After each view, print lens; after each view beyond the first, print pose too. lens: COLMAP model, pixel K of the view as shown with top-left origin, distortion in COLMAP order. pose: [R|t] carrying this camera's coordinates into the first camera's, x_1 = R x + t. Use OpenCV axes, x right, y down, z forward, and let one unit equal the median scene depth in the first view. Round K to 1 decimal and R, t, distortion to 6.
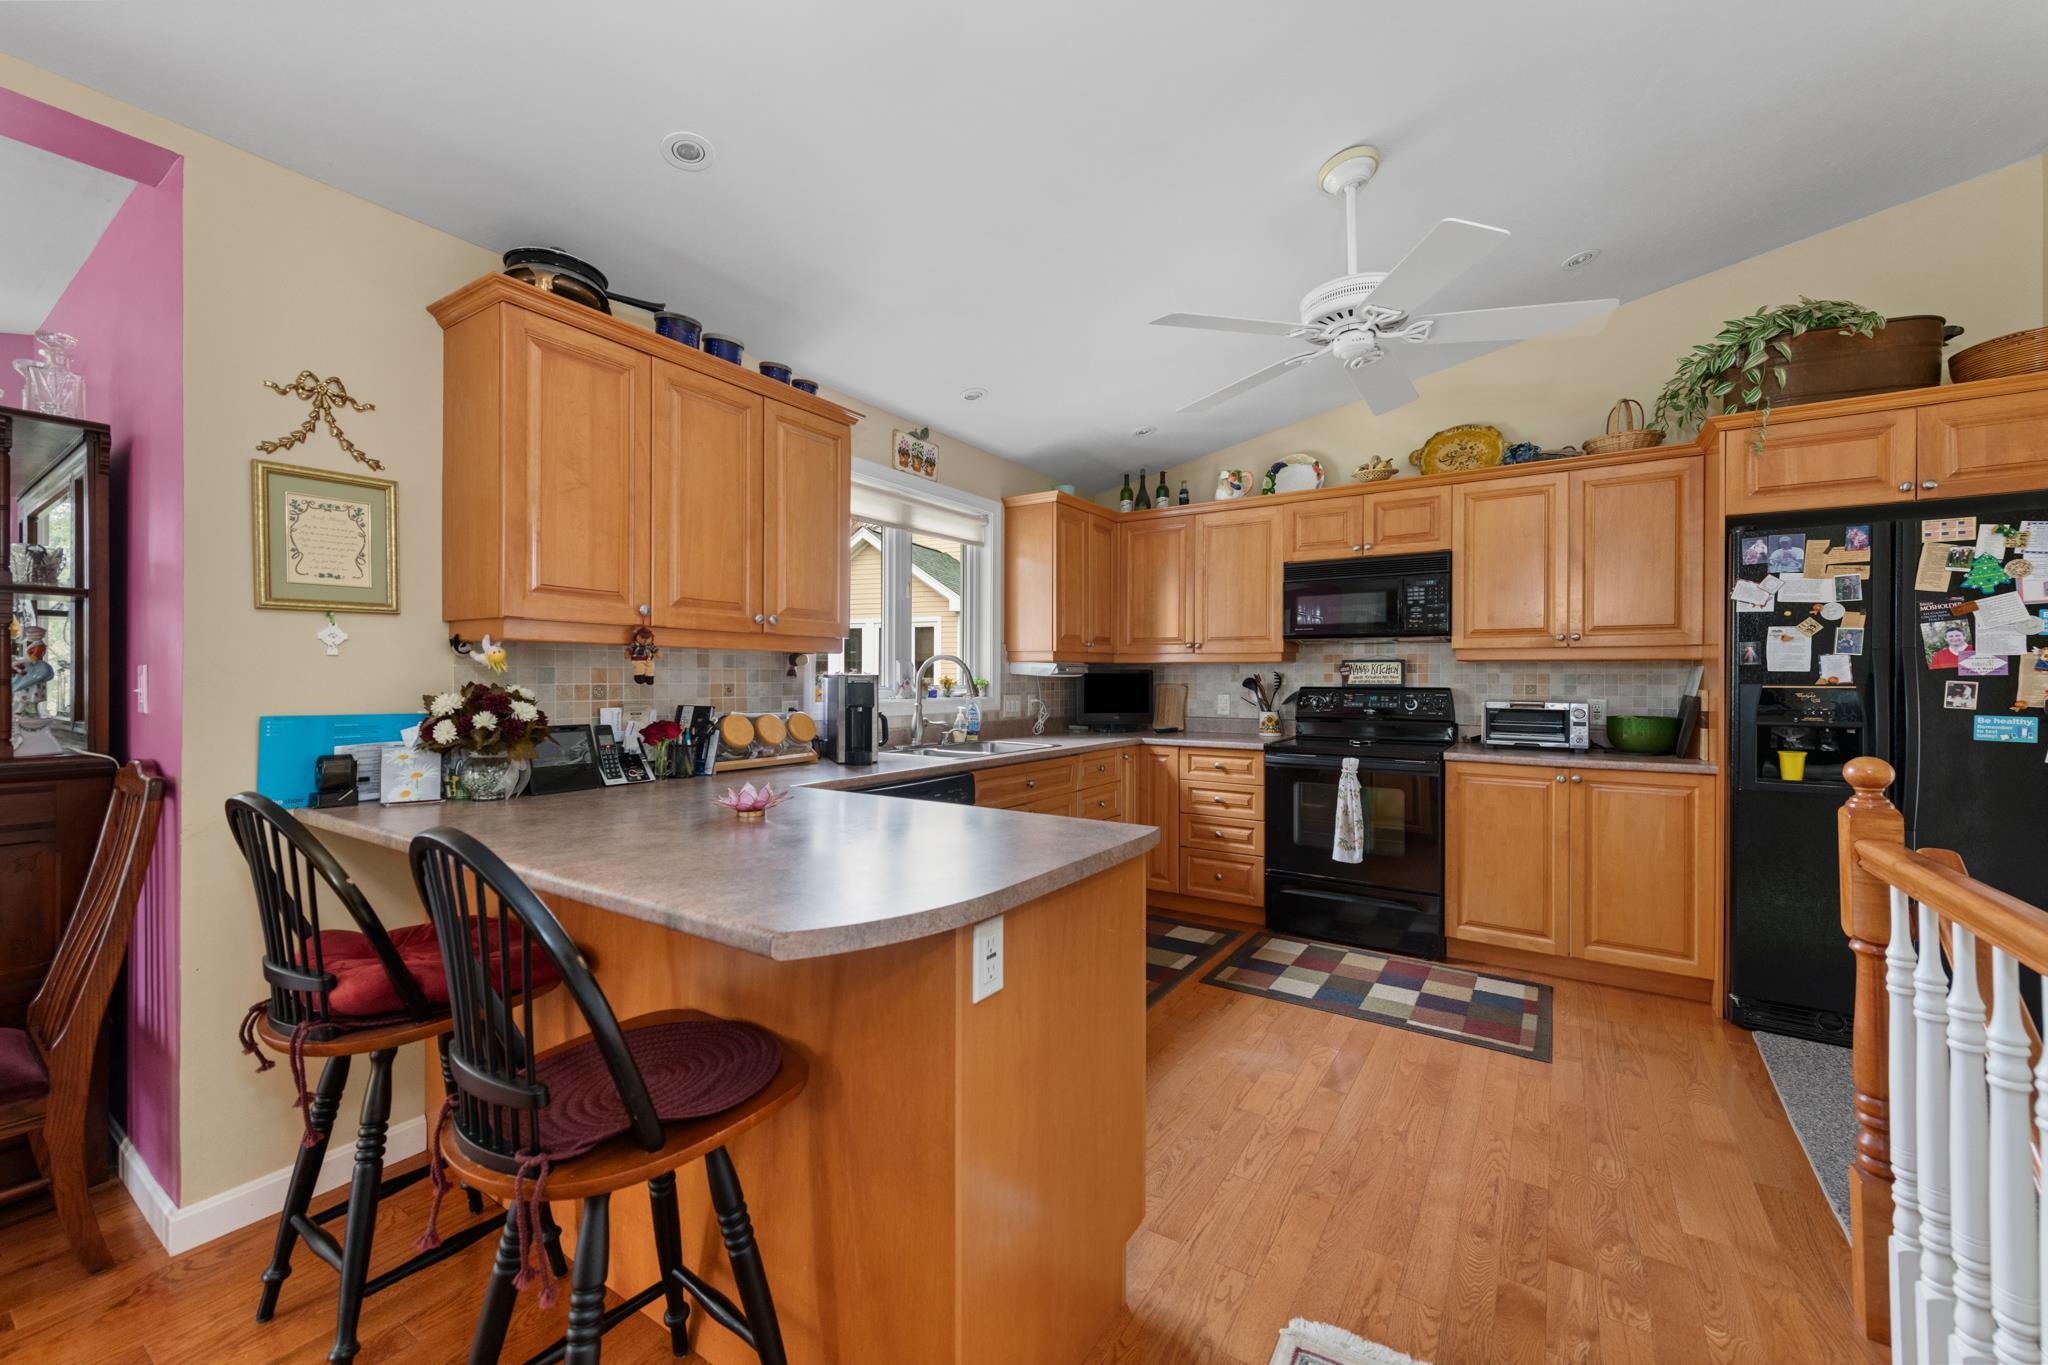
lens RADIAL K [[808.8, 0, 1025.8], [0, 808.8, 680.5], [0, 0, 1]] dist [-0.000144, -0.000071]
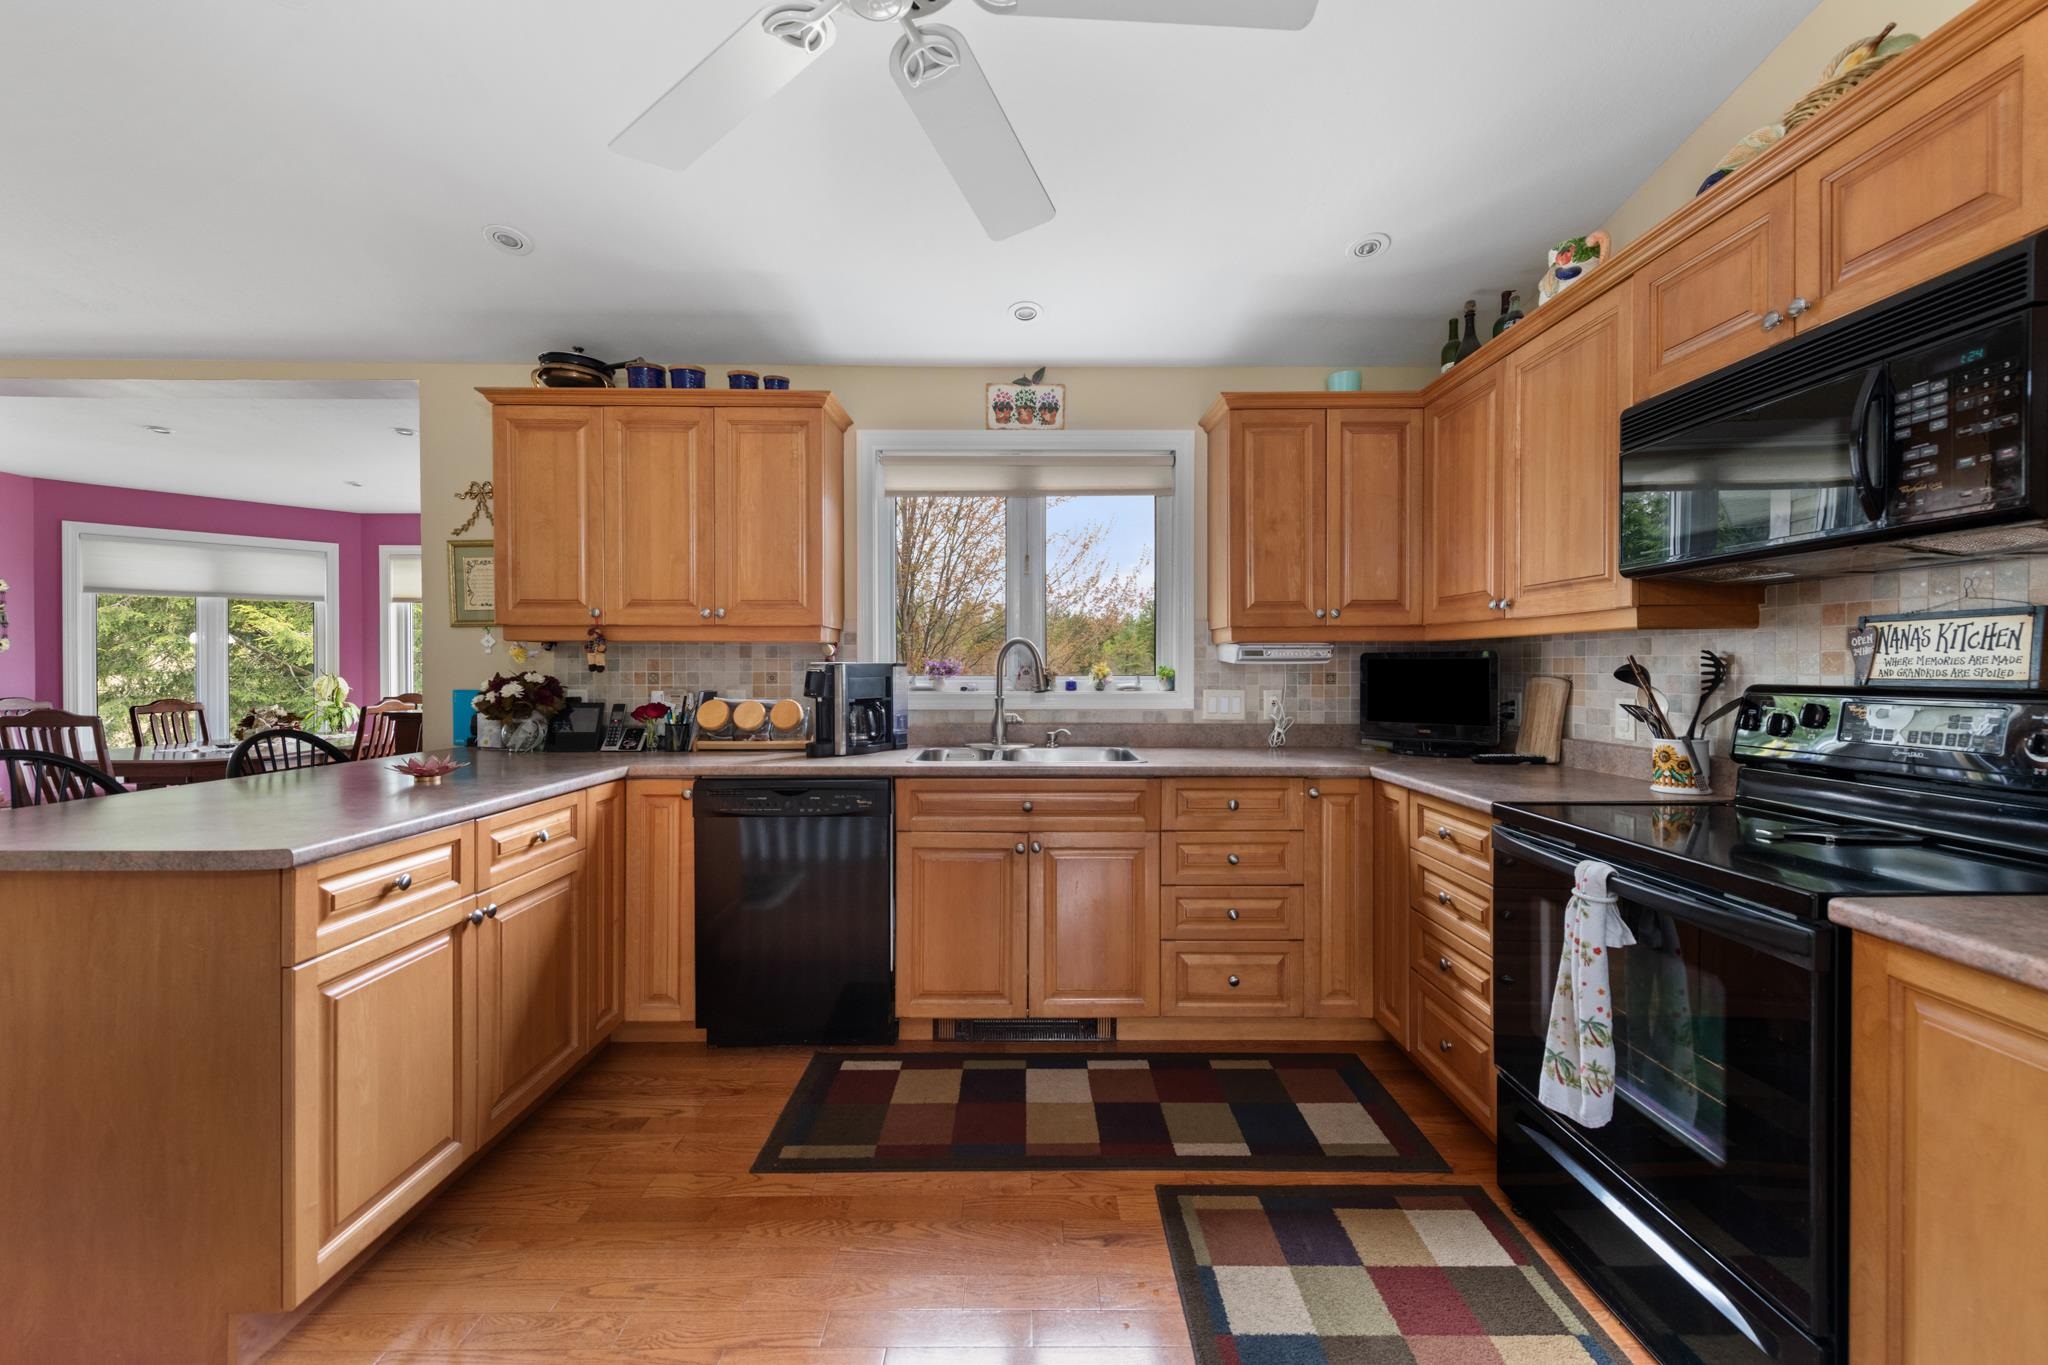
lens RADIAL K [[802.9, 0, 1023.9], [0, 802.9, 672.9], [0, 0, 1]] dist [0.008907, -0.000192]
pose [[0.551633, 0.003841, -0.834078, 0.661241], [-0.000651, 0.999991, 0.004175, 0.000132], [0.834087, -0.001760, 0.551630, 0.615319]]
